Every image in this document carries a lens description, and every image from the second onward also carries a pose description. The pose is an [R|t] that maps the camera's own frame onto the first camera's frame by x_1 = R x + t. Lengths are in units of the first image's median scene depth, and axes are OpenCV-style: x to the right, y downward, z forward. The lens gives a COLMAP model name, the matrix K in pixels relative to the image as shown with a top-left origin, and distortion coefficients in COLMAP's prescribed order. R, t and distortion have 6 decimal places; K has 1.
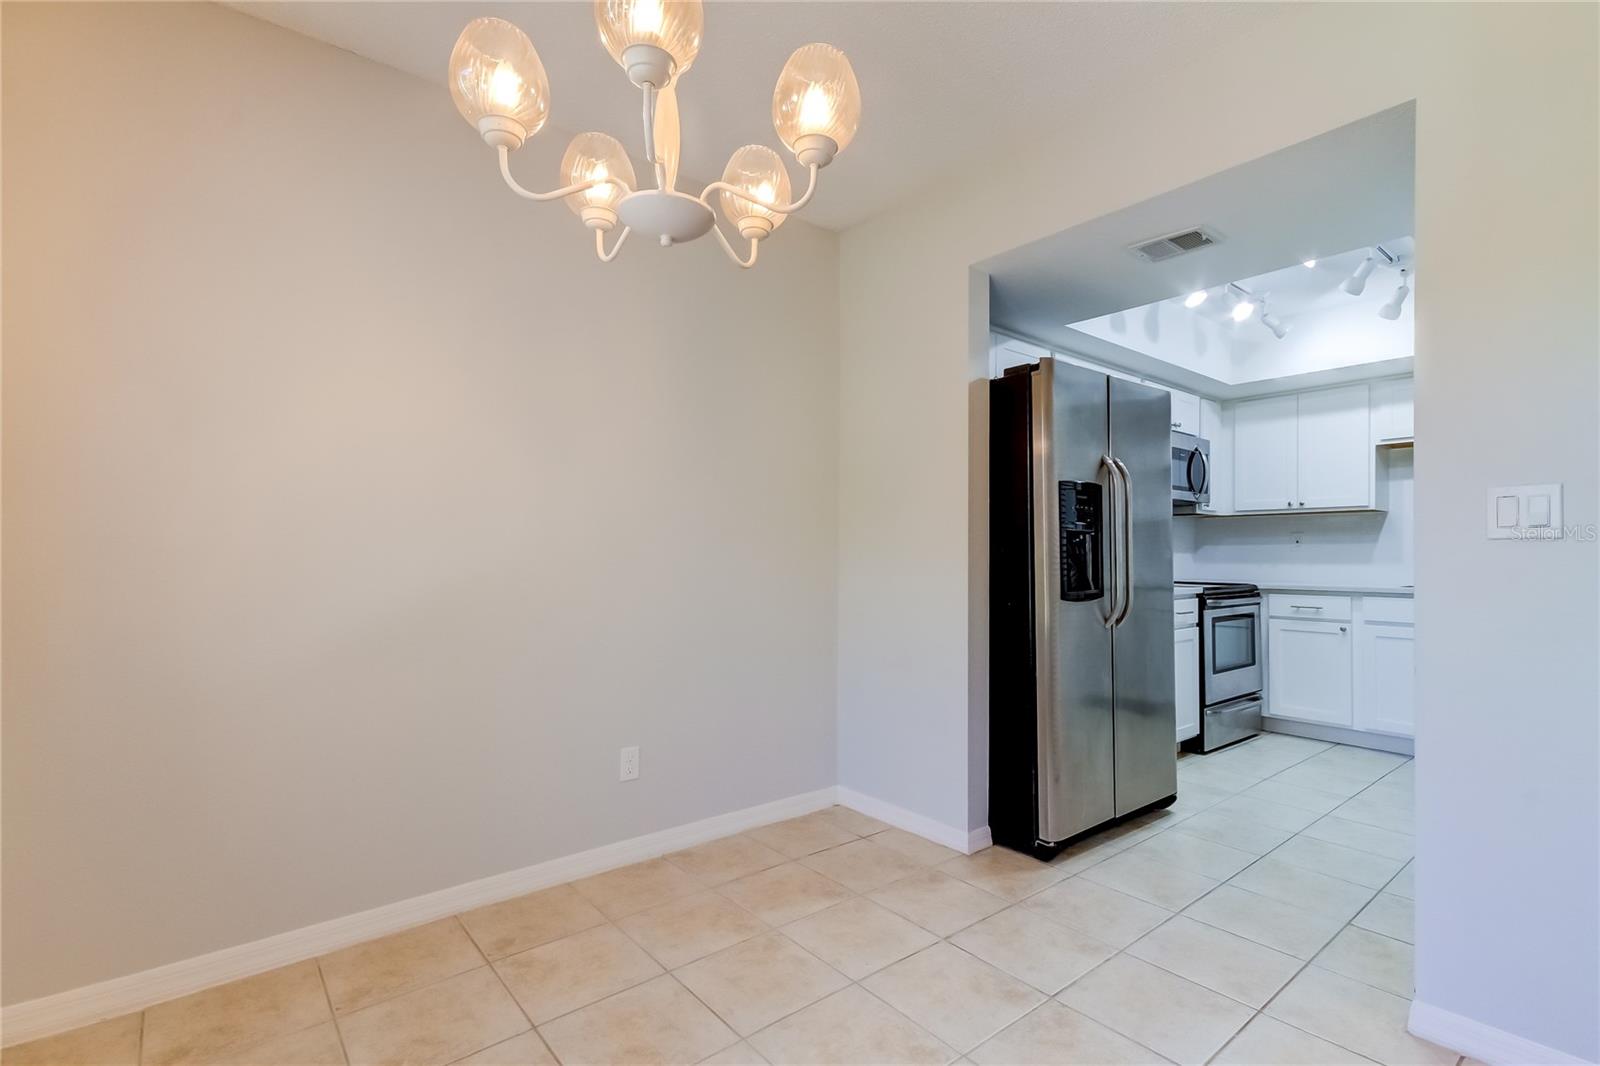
lens RADIAL K [[730.5, 0, 795.7], [0, 730.5, 550.4], [0, 0, 1]] dist [0.021220, -0.000078]
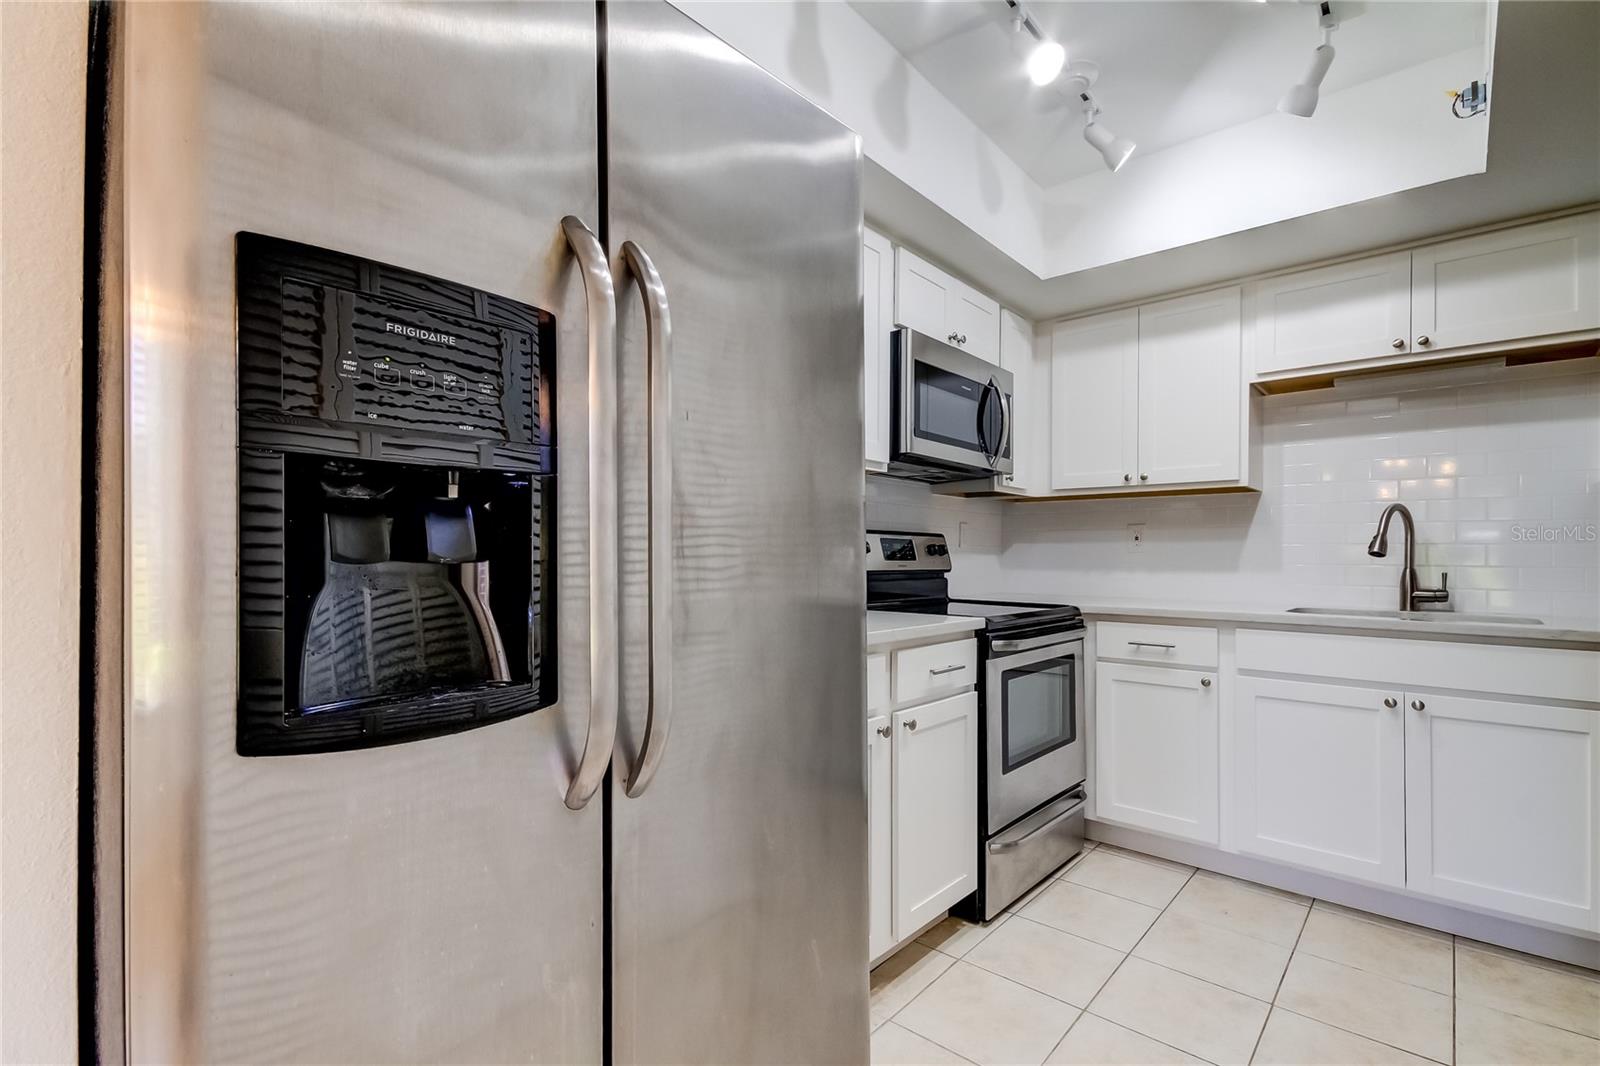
lens RADIAL K [[755.3, 0, 806.0], [0, 755.3, 549.2], [0, 0, 1]] dist [0.017575, -0.000711]
pose [[0.981020, 0.005980, 0.193813, 0.289264], [-0.005636, 0.999981, -0.002327, 0.001626], [-0.193823, 0.001191, 0.981036, 0.438913]]
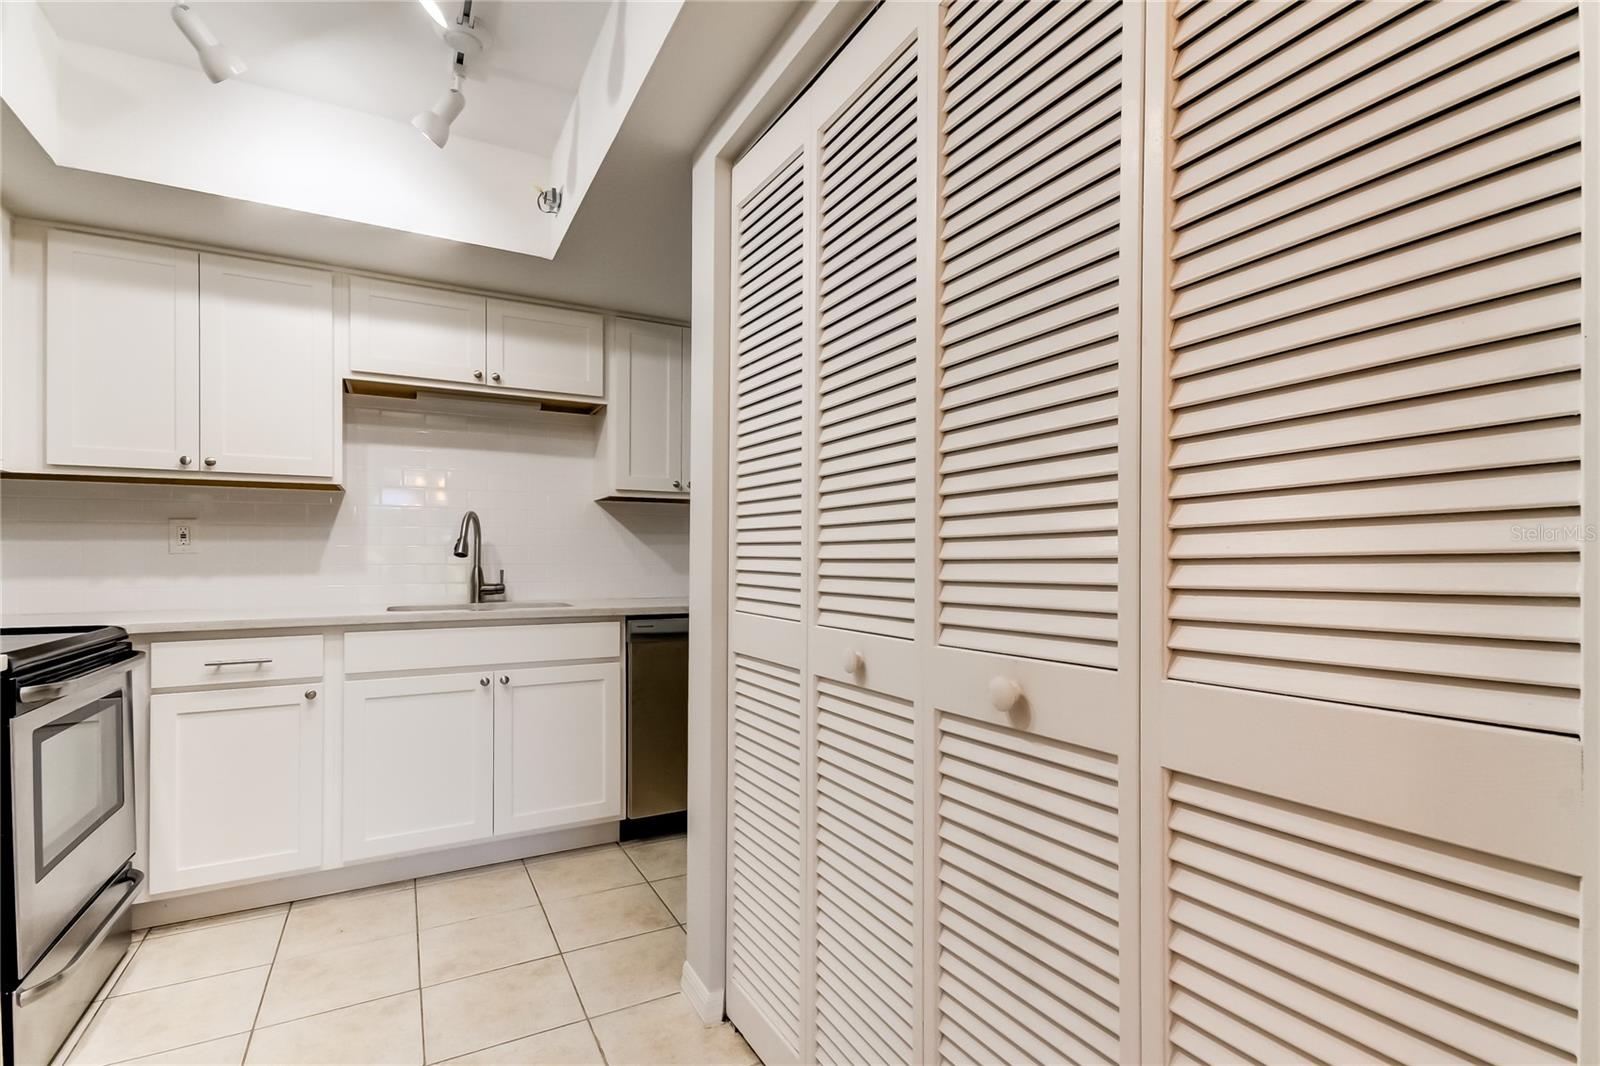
lens RADIAL K [[758.0, 0, 832.8], [0, 758.0, 555.7], [0, 0, 1]] dist [0.017904, -0.000635]
pose [[0.149286, 0.000989, 0.988794, 0.224020], [-0.003933, 0.999992, -0.000406, 0.001354], [-0.988786, -0.003828, 0.149289, 0.506333]]
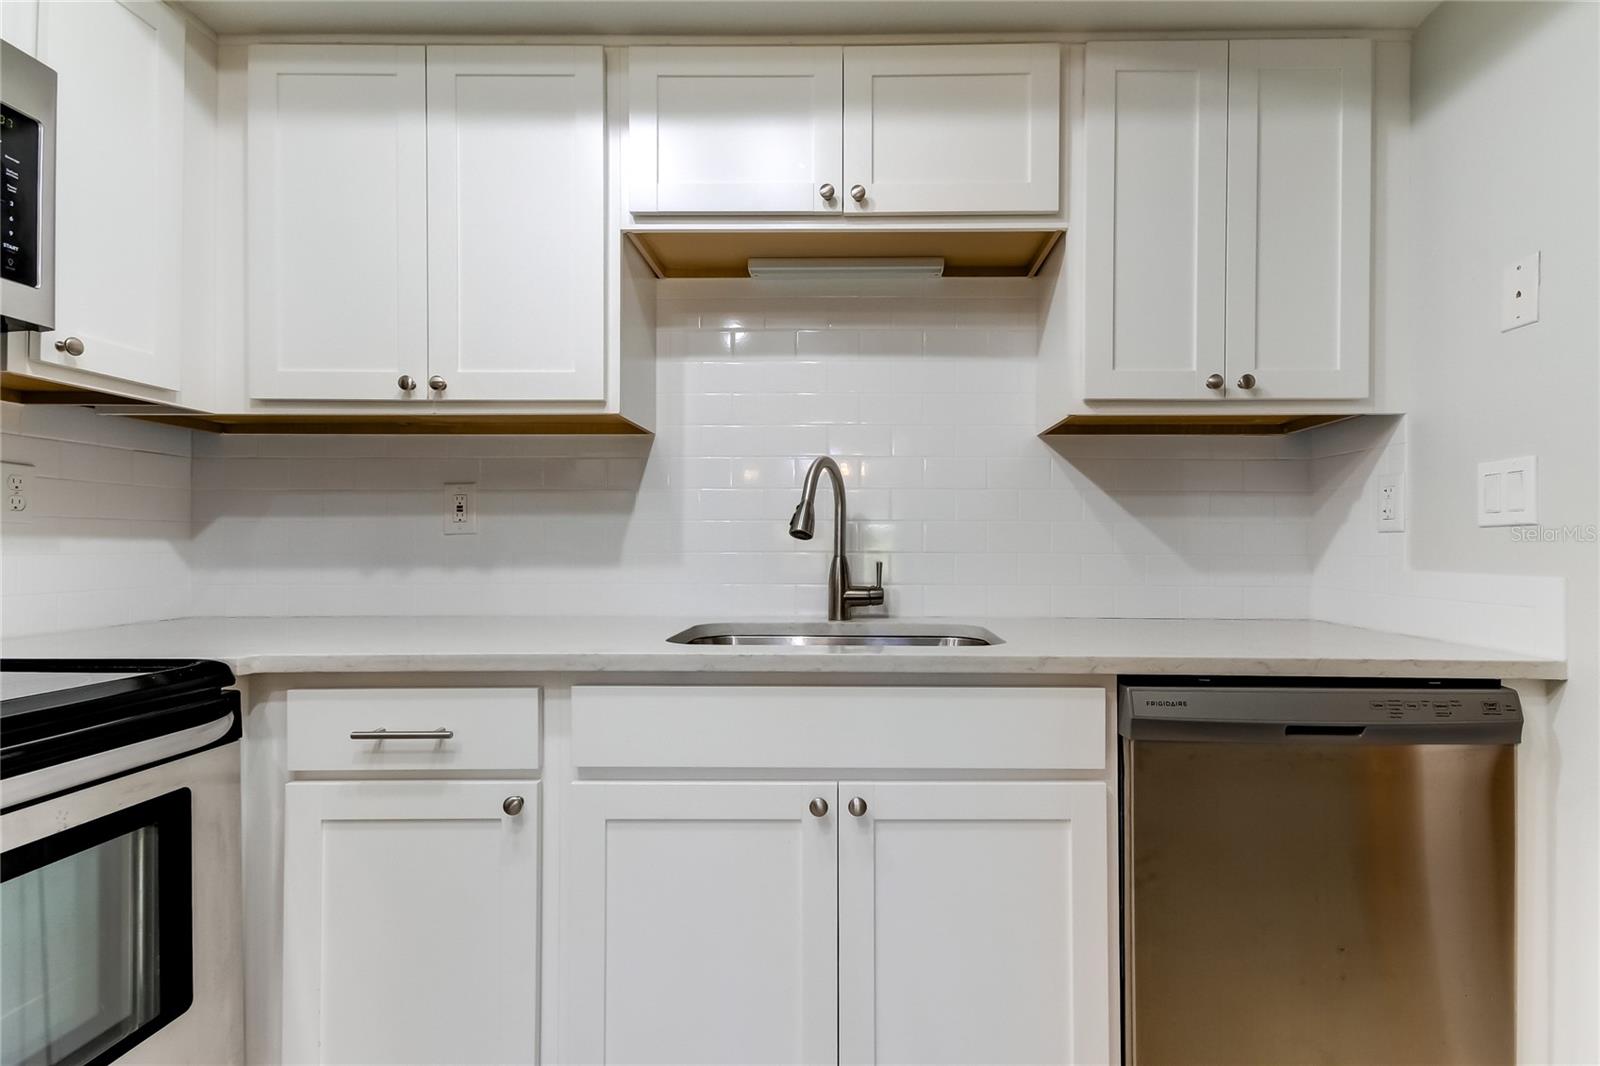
lens RADIAL K [[765.9, 0, 869.7], [0, 765.9, 535.9], [0, 0, 1]] dist [0.021871, -0.000008]
pose [[0.605395, 0.007957, 0.795885, 0.561372], [-0.003403, 0.999967, -0.007409, 0.004715], [-0.795918, 0.001777, 0.605402, 0.680871]]
